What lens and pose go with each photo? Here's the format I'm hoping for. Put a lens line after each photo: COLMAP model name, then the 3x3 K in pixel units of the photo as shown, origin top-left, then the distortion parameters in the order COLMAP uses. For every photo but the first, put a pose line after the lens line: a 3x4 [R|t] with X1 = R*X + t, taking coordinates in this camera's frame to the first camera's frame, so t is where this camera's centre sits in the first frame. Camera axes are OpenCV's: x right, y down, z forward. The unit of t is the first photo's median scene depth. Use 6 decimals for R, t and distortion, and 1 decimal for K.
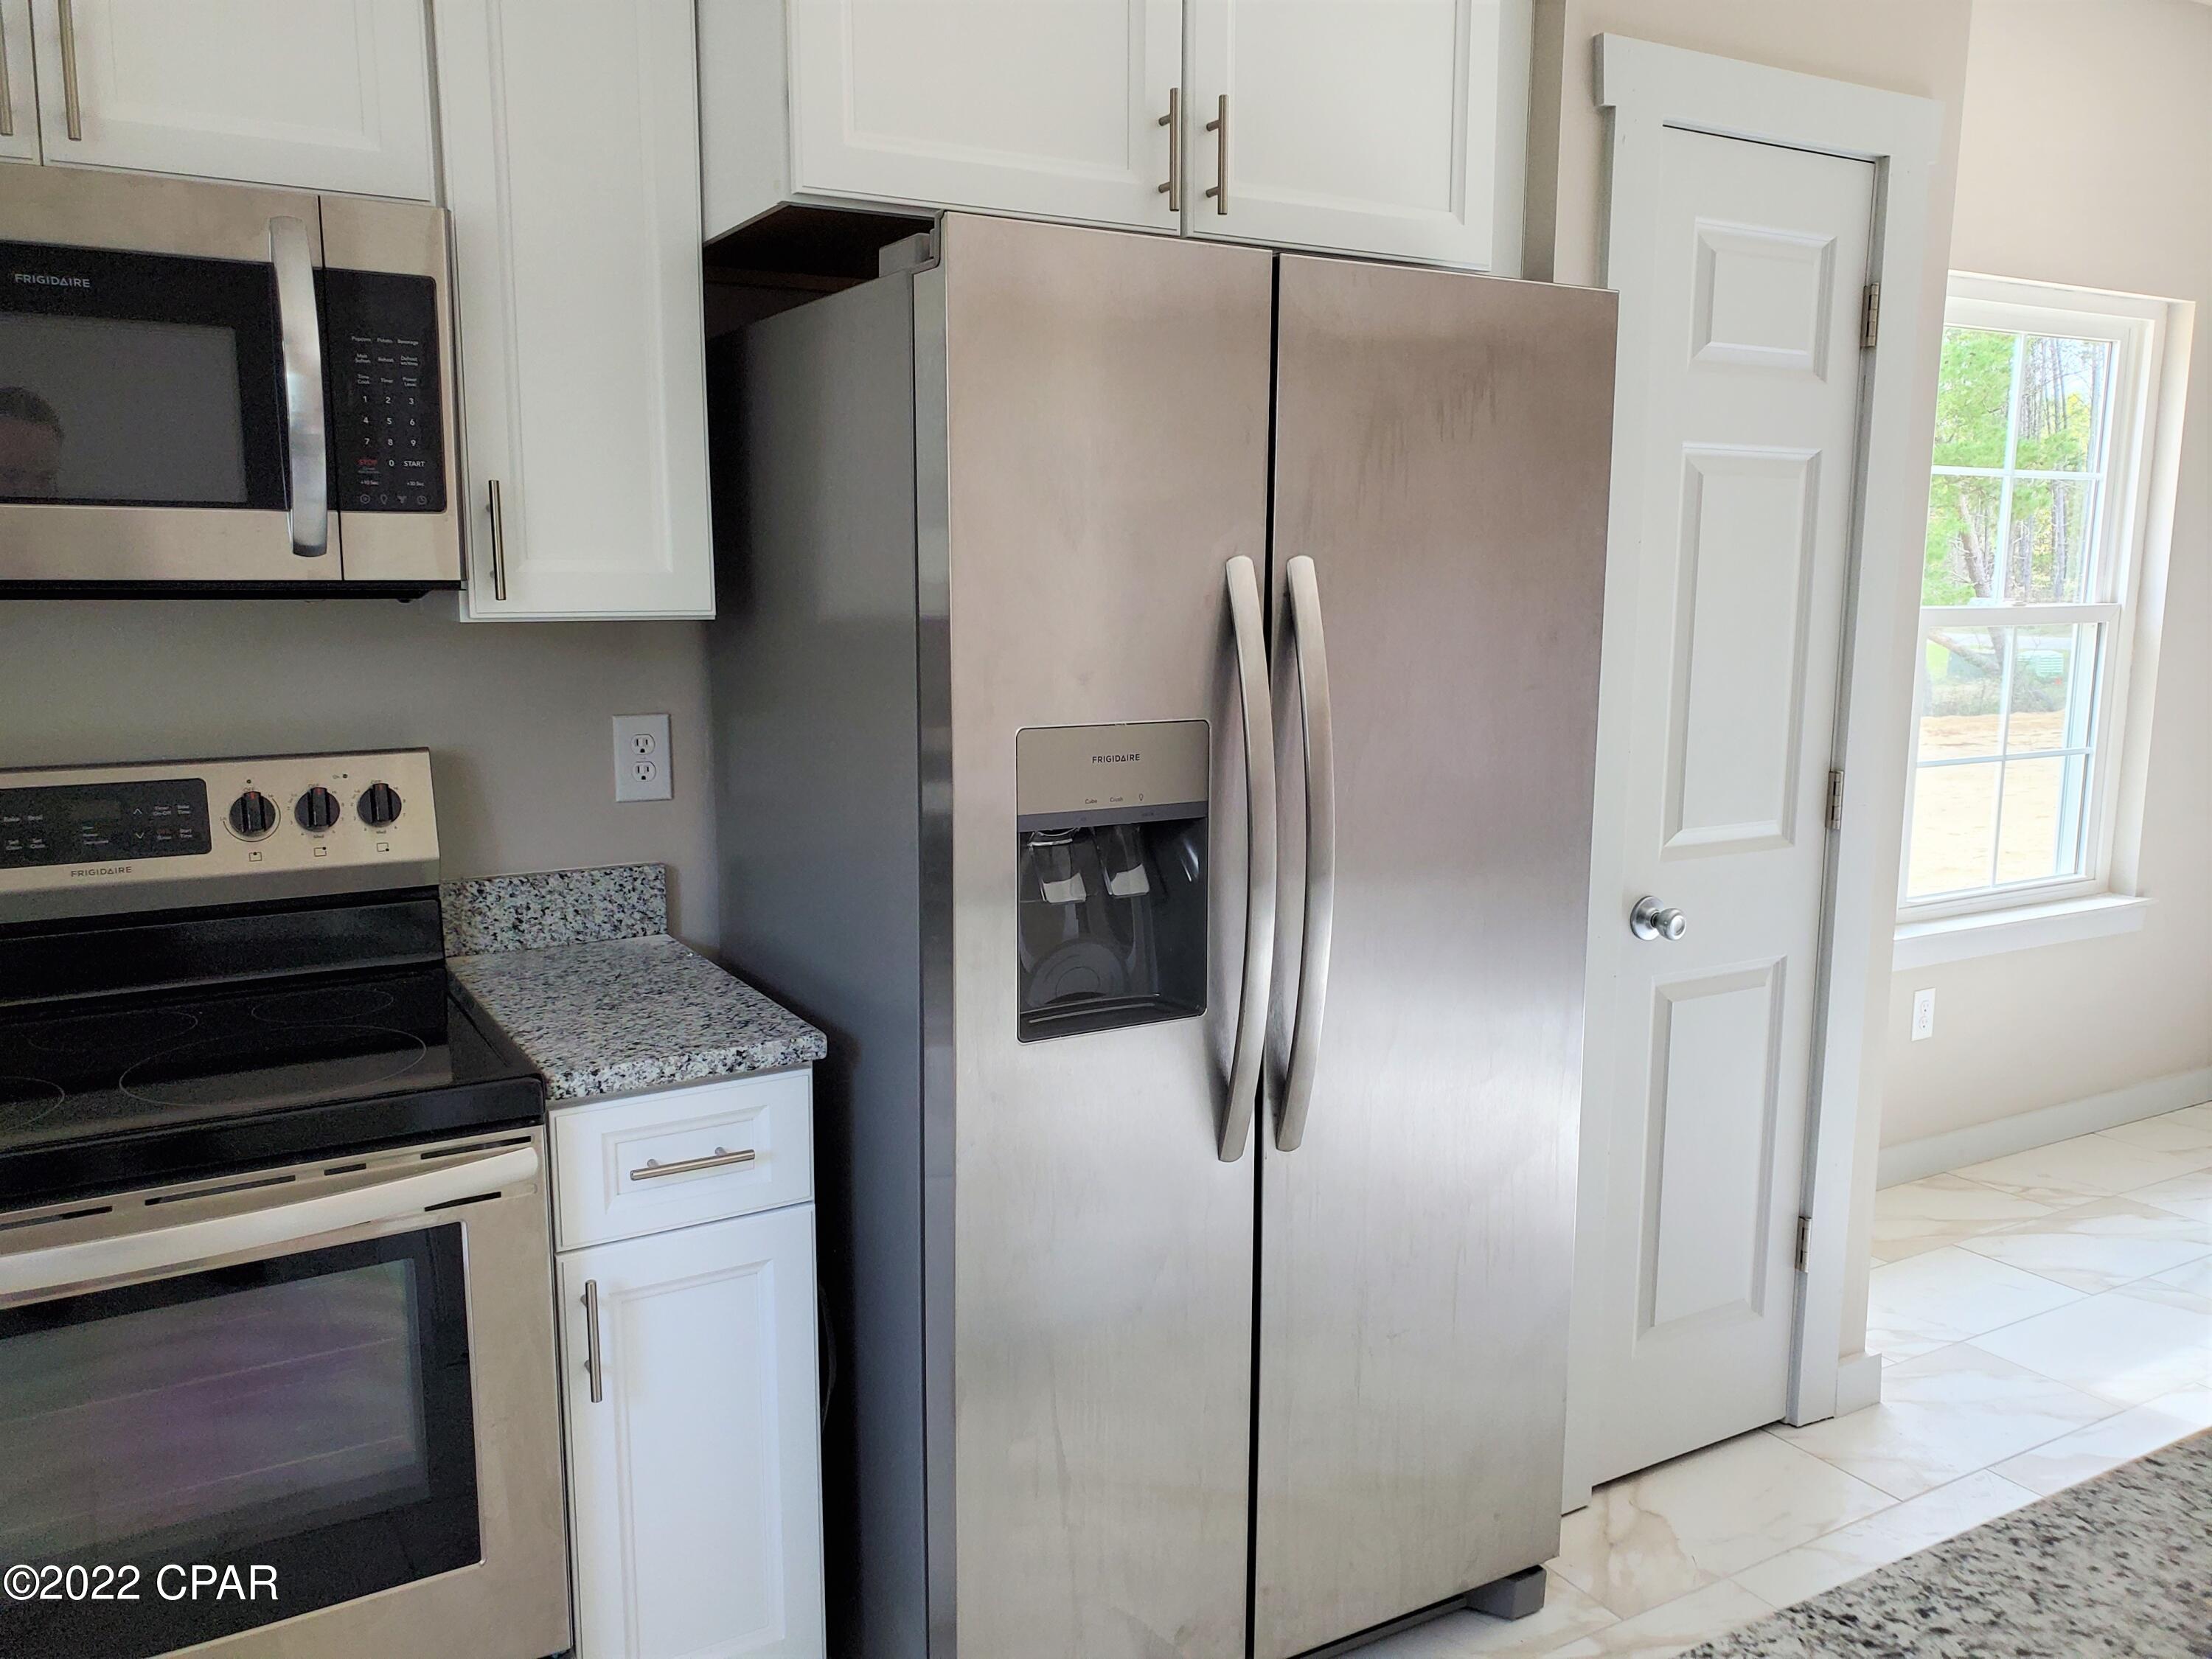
lens RADIAL K [[1764.6, 0, 1107.3], [0, 1764.6, 819.6], [0, 0, 1]] dist [0.011029, 0.007794]
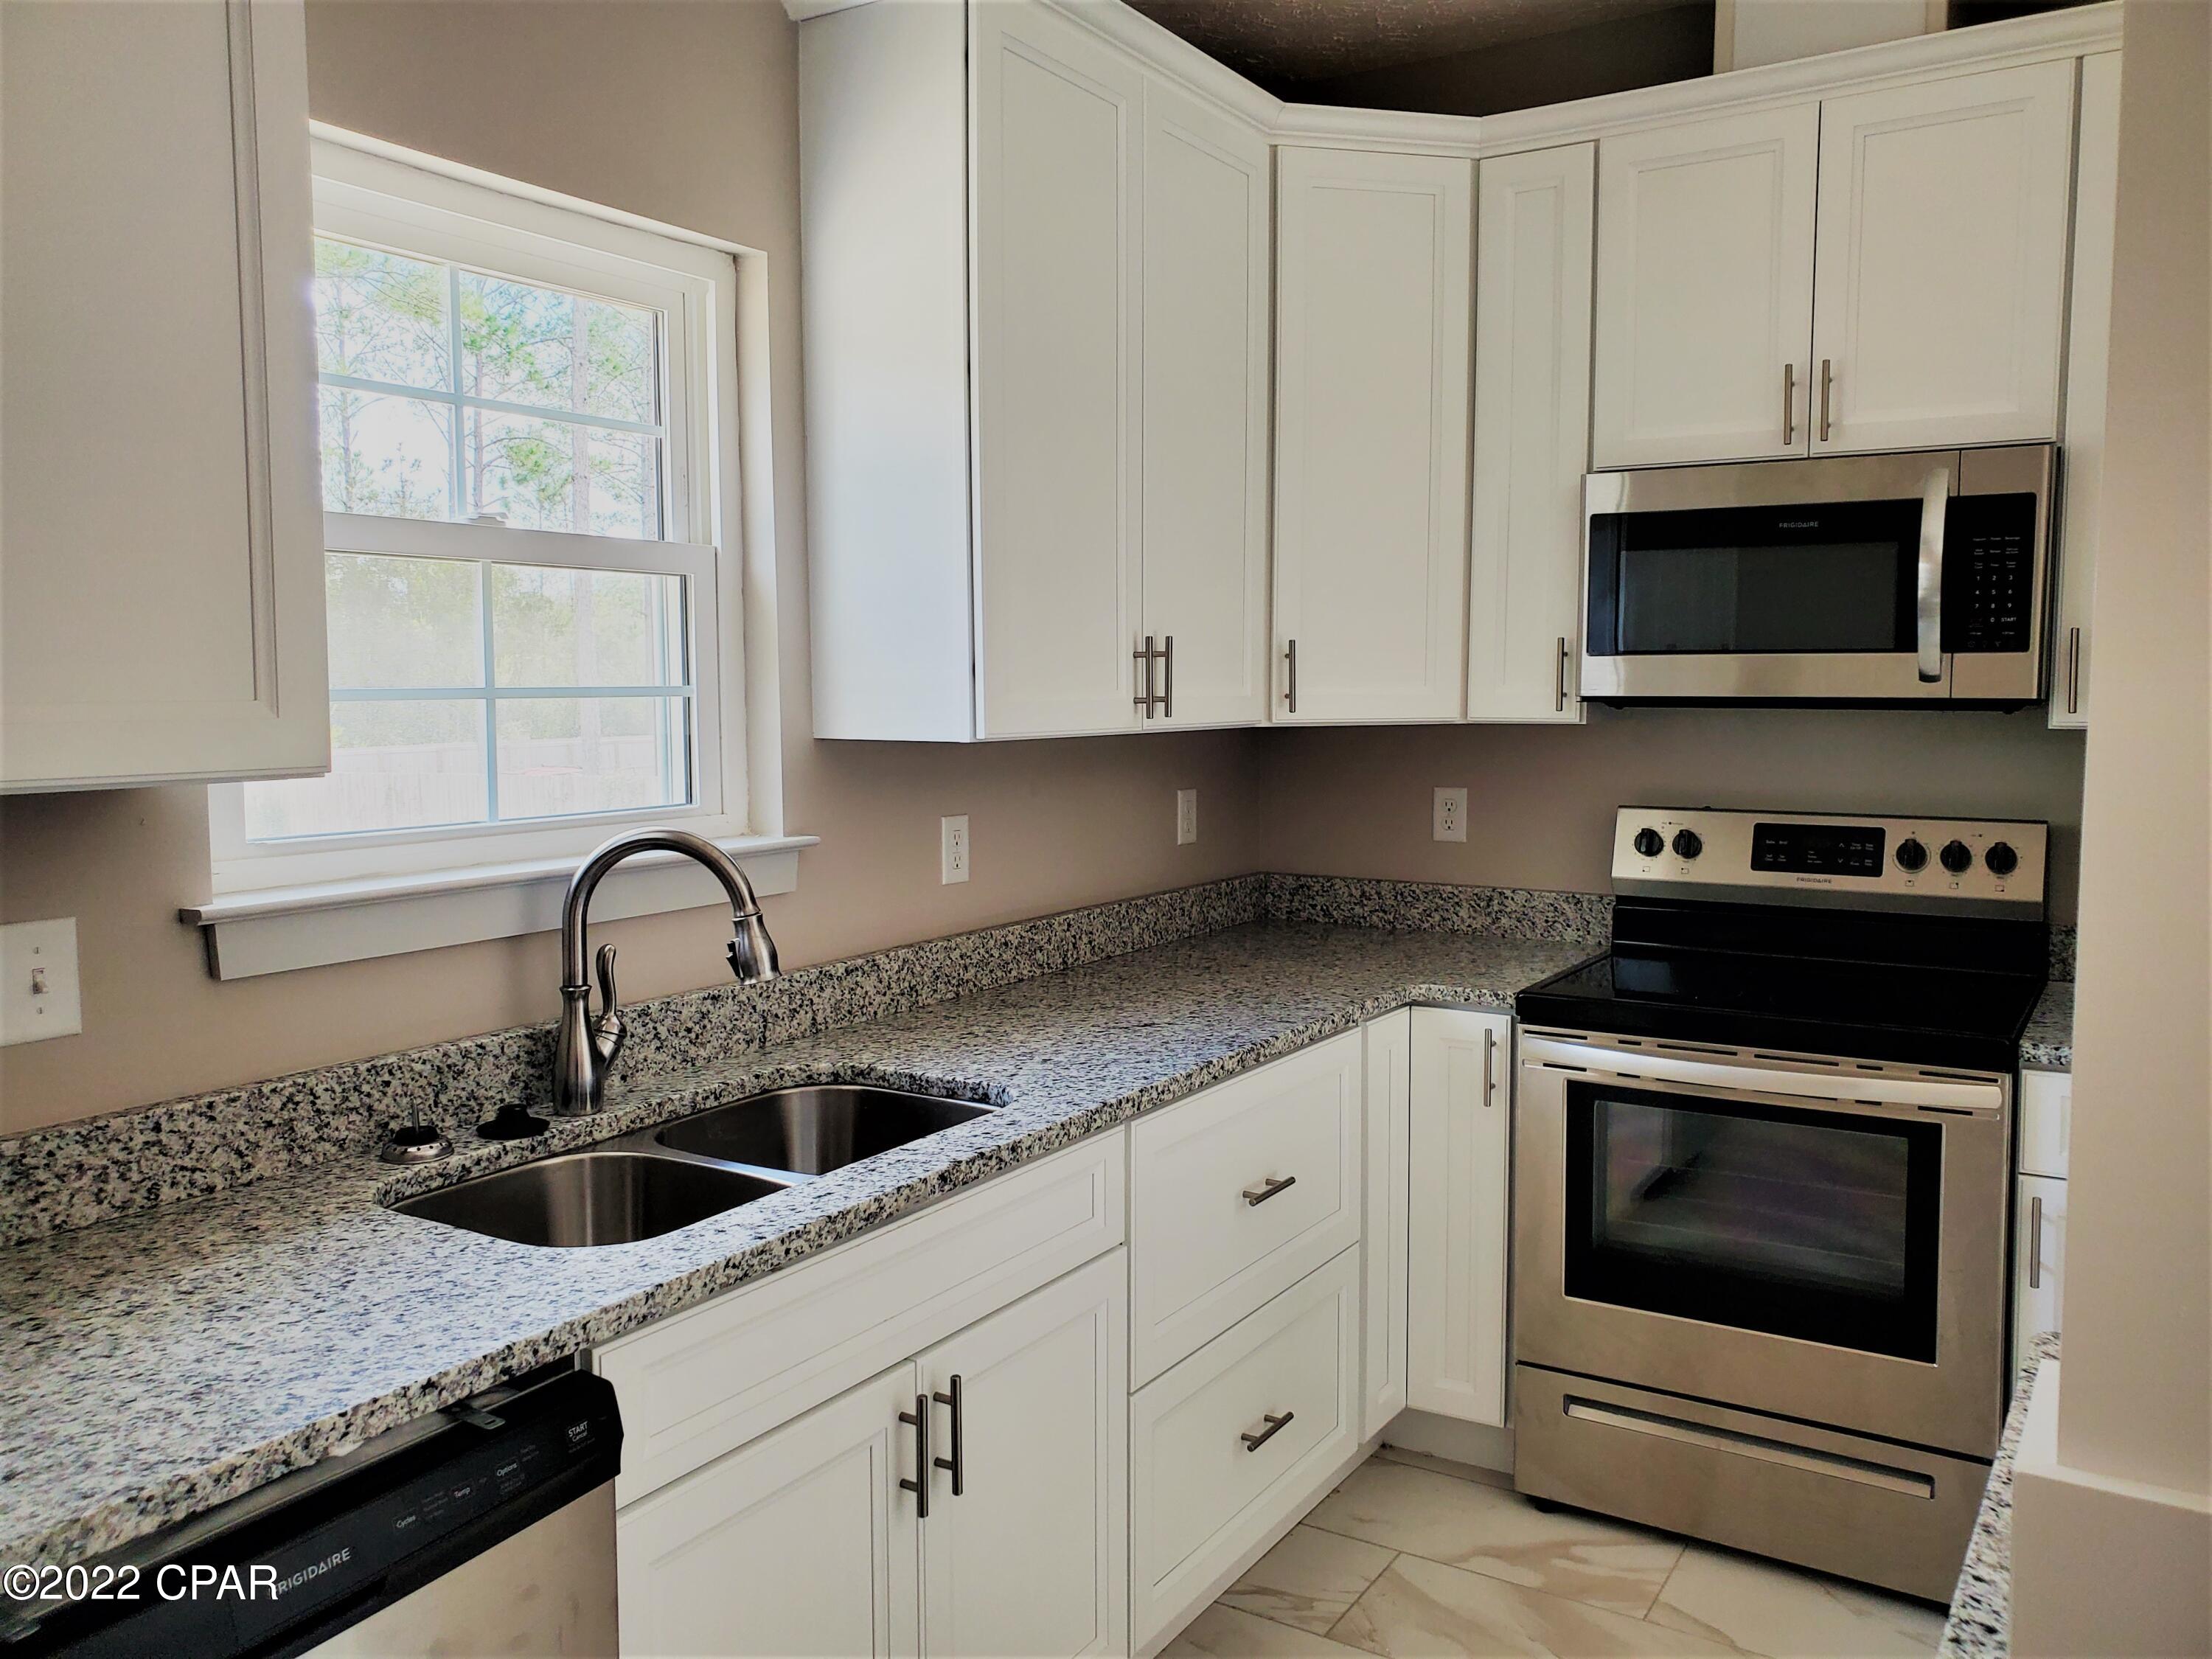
lens RADIAL K [[1701.4, 0, 1106.0], [0, 1701.4, 829.5], [0, 0, 1]] dist [-0.001559, -0.000106]
pose [[0.451466, 0.071527, -0.889417, 0.543082], [-0.131383, 0.991246, 0.013026, 0.052011], [0.882563, 0.110974, 0.456911, -0.288784]]
